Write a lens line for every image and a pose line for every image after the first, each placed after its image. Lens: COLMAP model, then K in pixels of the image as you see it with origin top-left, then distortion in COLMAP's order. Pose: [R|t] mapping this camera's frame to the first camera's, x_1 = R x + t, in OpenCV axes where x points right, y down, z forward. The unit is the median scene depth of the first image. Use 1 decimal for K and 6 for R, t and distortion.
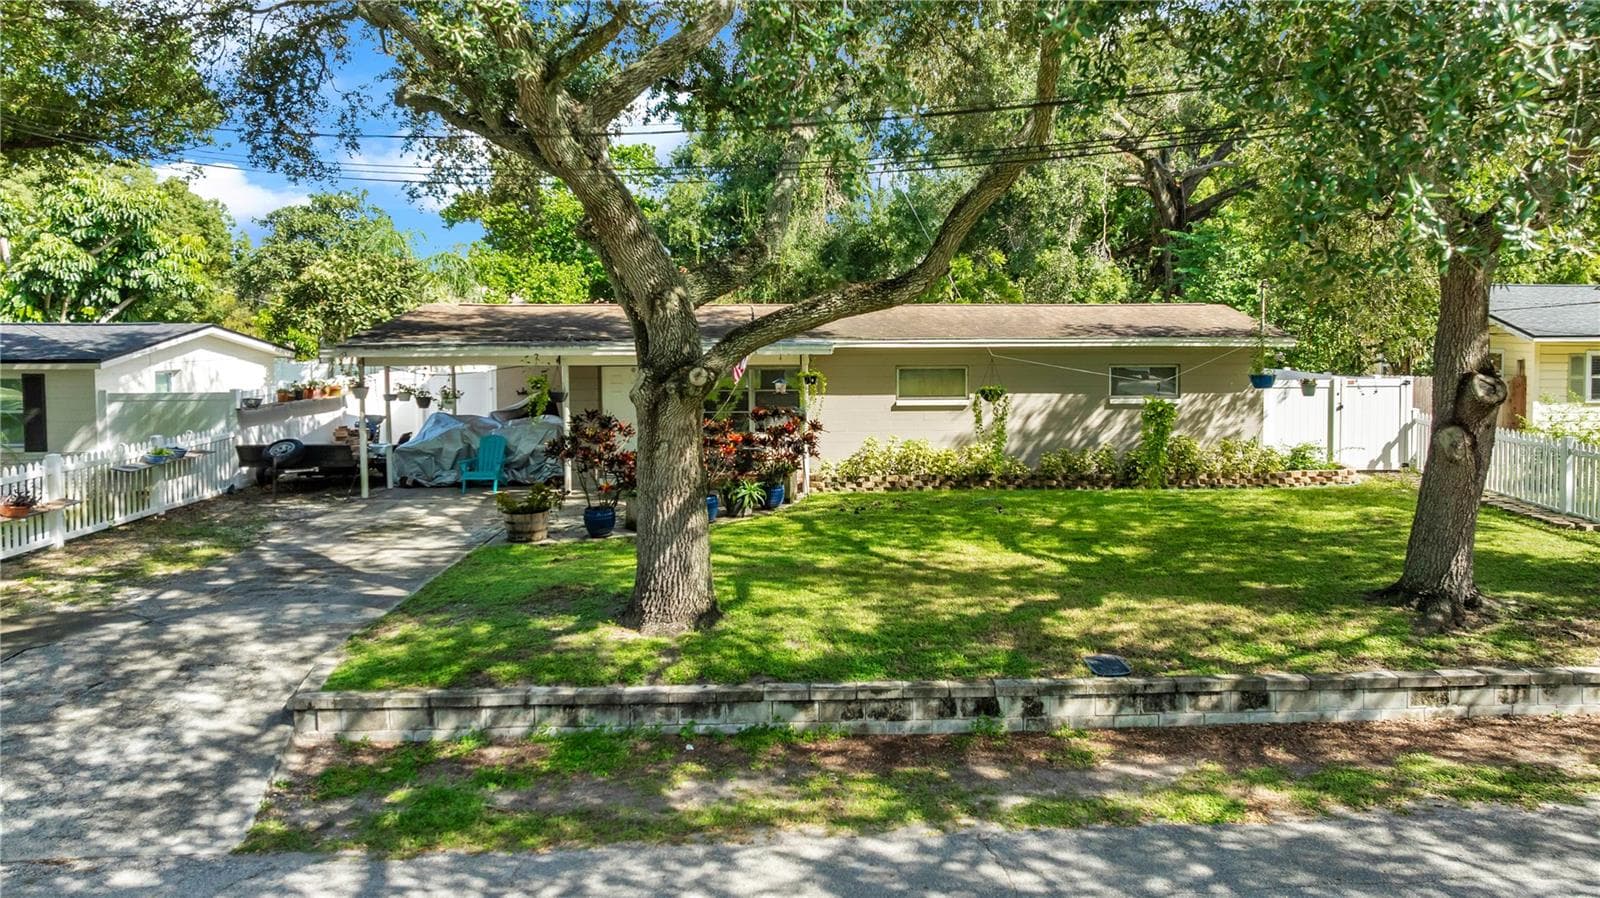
lens RADIAL K [[1179.9, 0, 800.0], [0, 1179.9, 449.0], [0, 0, 1]] dist [-0.019732, 0.003066]
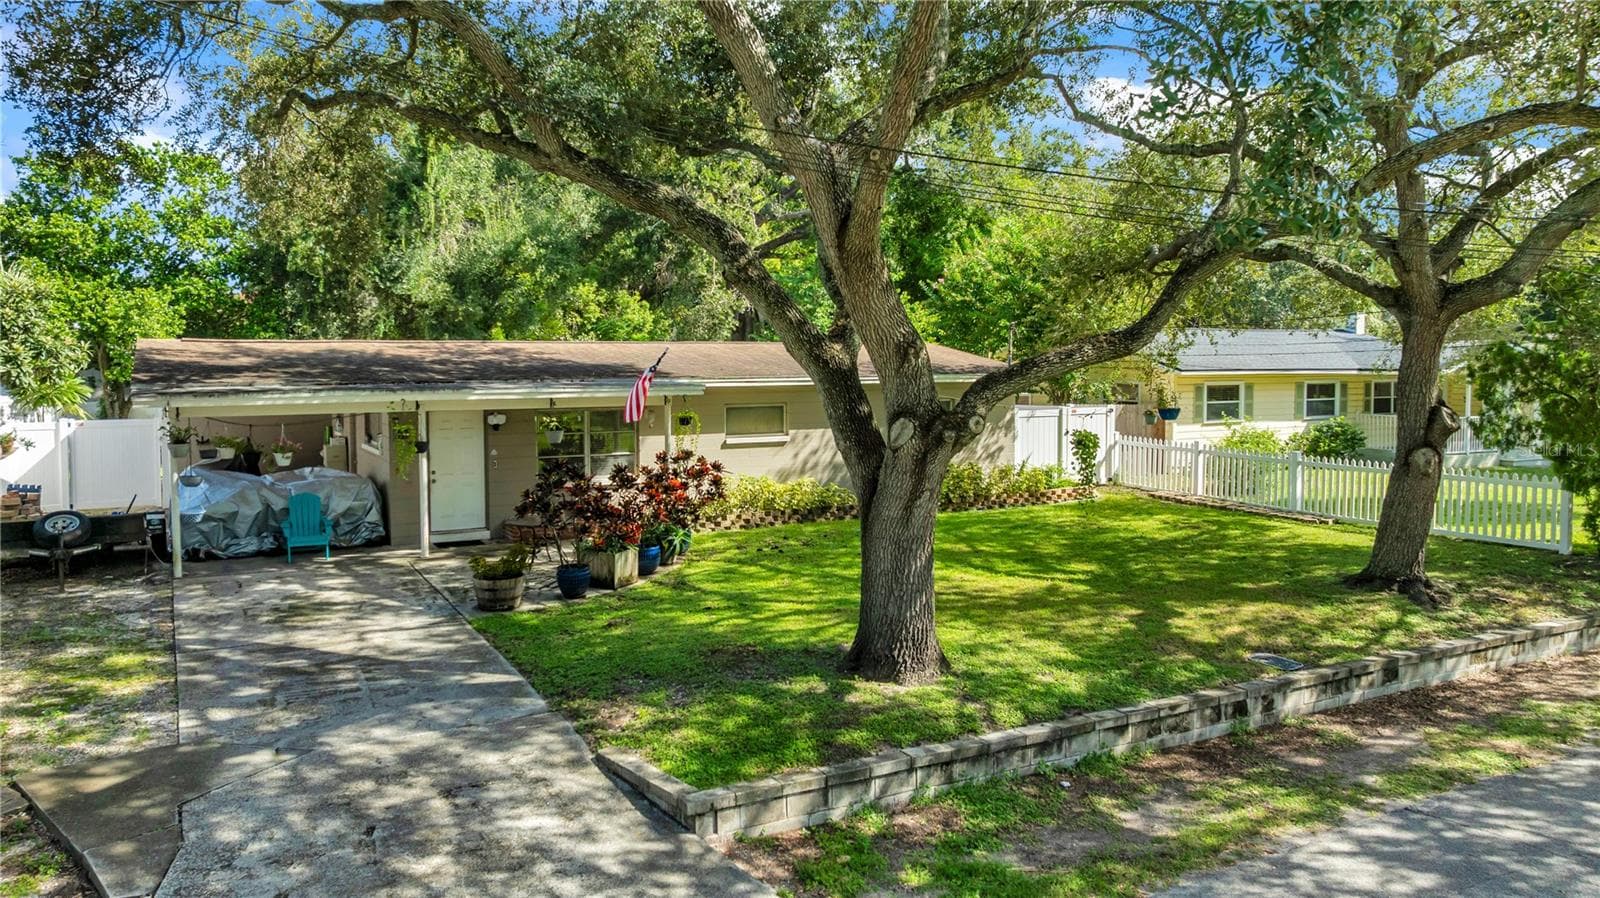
lens RADIAL K [[1206.5, 0, 686.8], [0, 1206.5, 447.5], [0, 0, 1]] dist [-0.051022, 0.041179]
pose [[0.903730, -0.034565, 0.426704, -0.814734], [0.045196, 0.998868, -0.014809, -0.041623], [-0.425709, 0.032668, 0.904270, 0.173252]]
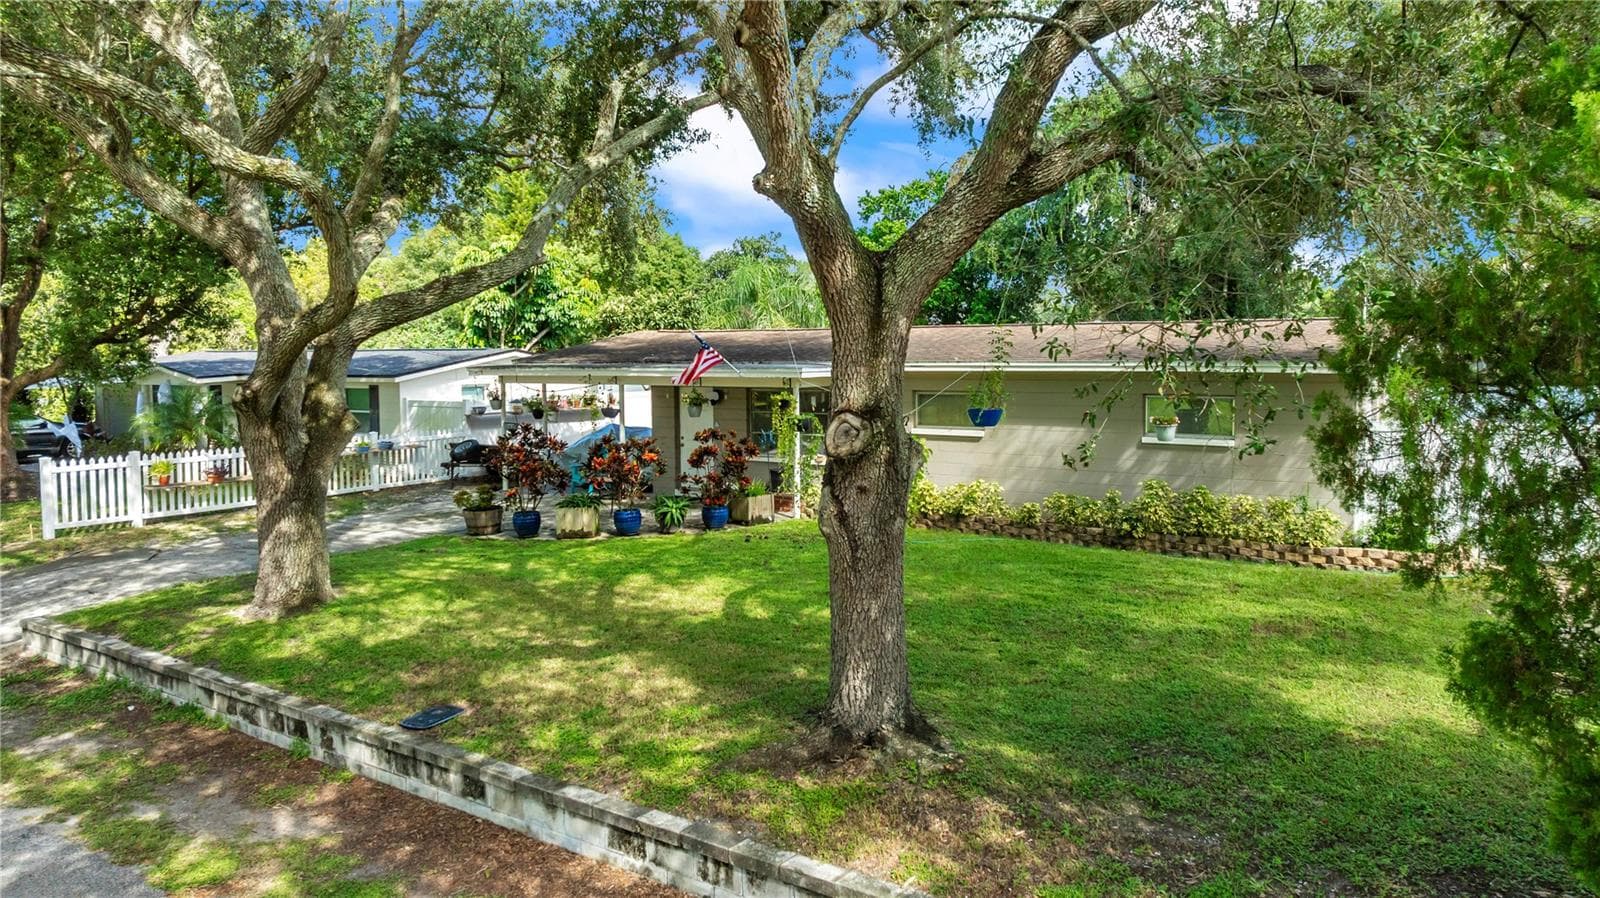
lens RADIAL K [[1105.2, 0, 799.7], [0, 1105.2, 413.6], [0, 0, 1]] dist [-0.010541, 0.001037]
pose [[0.802171, 0.031532, -0.596261, 1.028376], [-0.059150, 0.997889, -0.026807, -0.047615], [0.594157, 0.056773, 0.802343, 0.482331]]
